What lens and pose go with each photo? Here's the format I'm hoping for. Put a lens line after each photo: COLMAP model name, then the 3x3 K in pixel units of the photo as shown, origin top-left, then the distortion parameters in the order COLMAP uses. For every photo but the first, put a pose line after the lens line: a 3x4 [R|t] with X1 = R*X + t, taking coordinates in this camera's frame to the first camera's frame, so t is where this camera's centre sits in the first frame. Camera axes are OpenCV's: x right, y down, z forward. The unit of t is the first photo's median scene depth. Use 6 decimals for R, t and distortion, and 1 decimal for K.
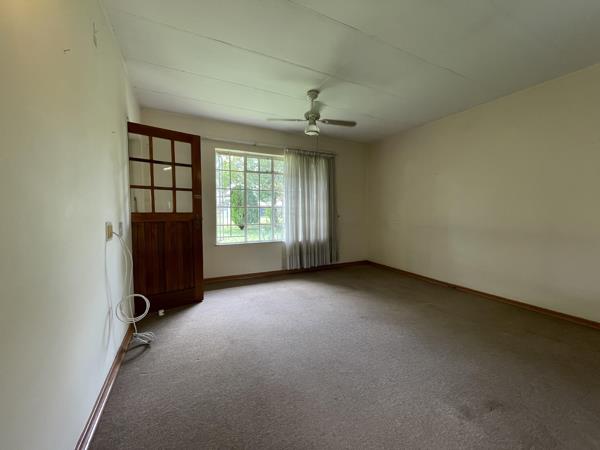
lens RADIAL K [[242.8, 0, 300.1], [0, 242.8, 223.0], [0, 0, 1]] dist [0.002193, -0.000207]
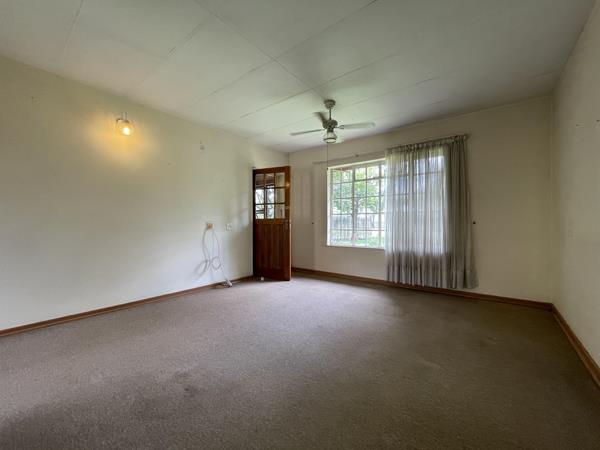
lens RADIAL K [[242.8, 0, 301.0], [0, 242.8, 225.2], [0, 0, 1]] dist [0.002193, -0.000207]
pose [[0.431358, -0.000287, -0.902181, 0.635076], [-0.040840, 0.998969, -0.019844, 0.014497], [0.901256, 0.045404, 0.430901, 0.309871]]
